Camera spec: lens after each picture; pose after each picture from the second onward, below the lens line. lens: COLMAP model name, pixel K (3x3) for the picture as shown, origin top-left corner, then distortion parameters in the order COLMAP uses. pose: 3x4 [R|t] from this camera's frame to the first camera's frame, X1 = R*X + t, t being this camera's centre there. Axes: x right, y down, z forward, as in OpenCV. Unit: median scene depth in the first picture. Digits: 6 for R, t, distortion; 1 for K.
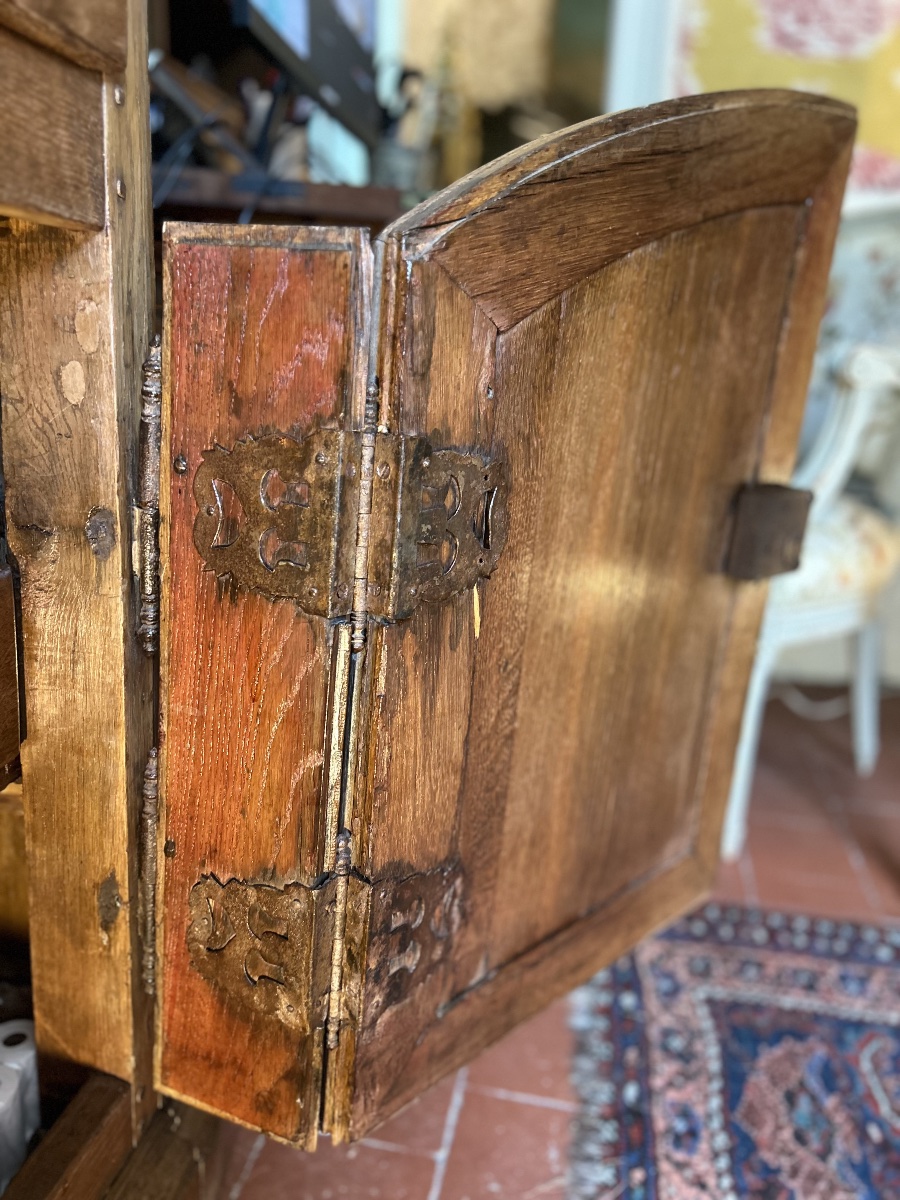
lens RADIAL K [[910.4, 0, 446.7], [0, 910.4, 595.5], [0, 0, 1]] dist [0.030845, -0.030631]
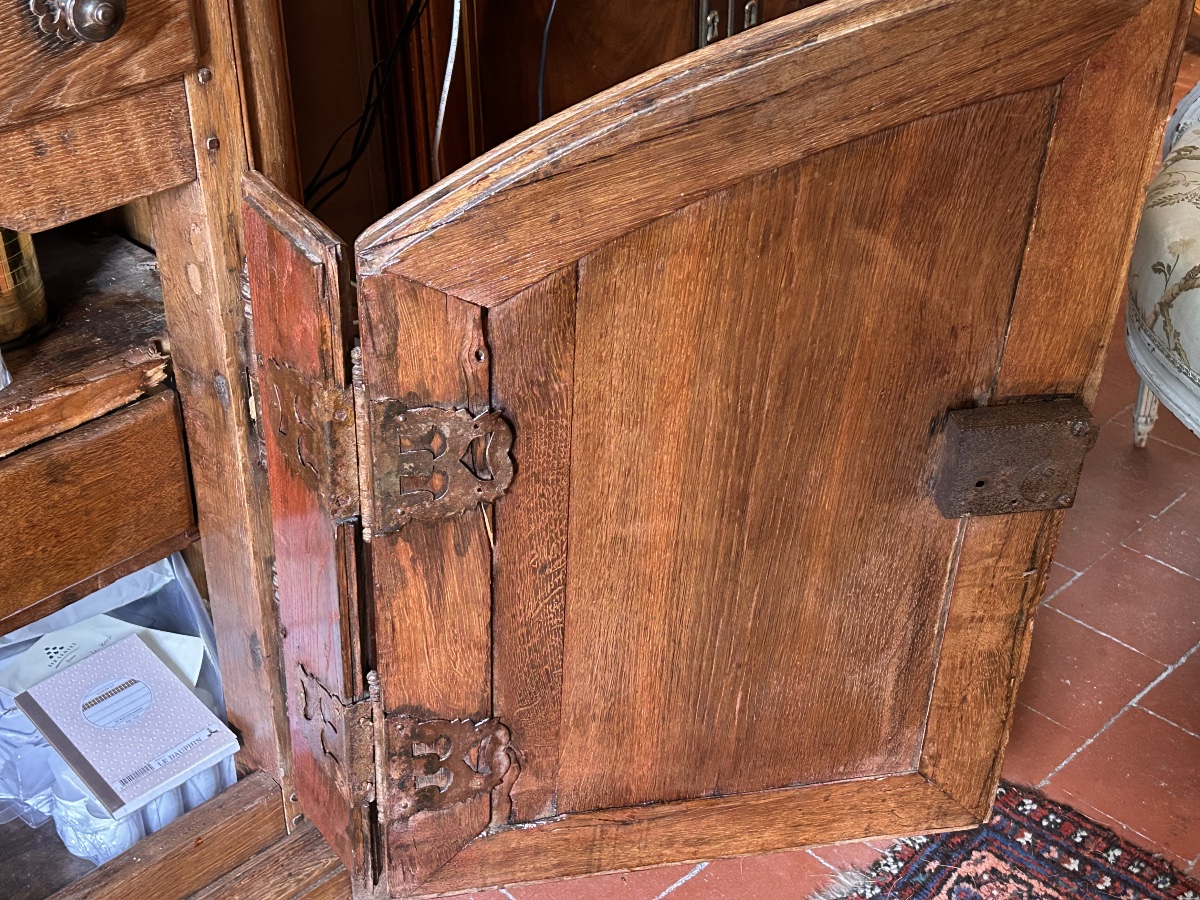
lens RADIAL K [[1671.7, 0, 600.5], [0, 1671.7, 452.0], [0, 0, 1]] dist [0.138517, 0.000000]
pose [[0.826617, 0.262468, -0.497811, 1.141989], [-0.100325, 0.939138, 0.328565, -0.753780], [0.553751, -0.221654, 0.802639, -0.529261]]
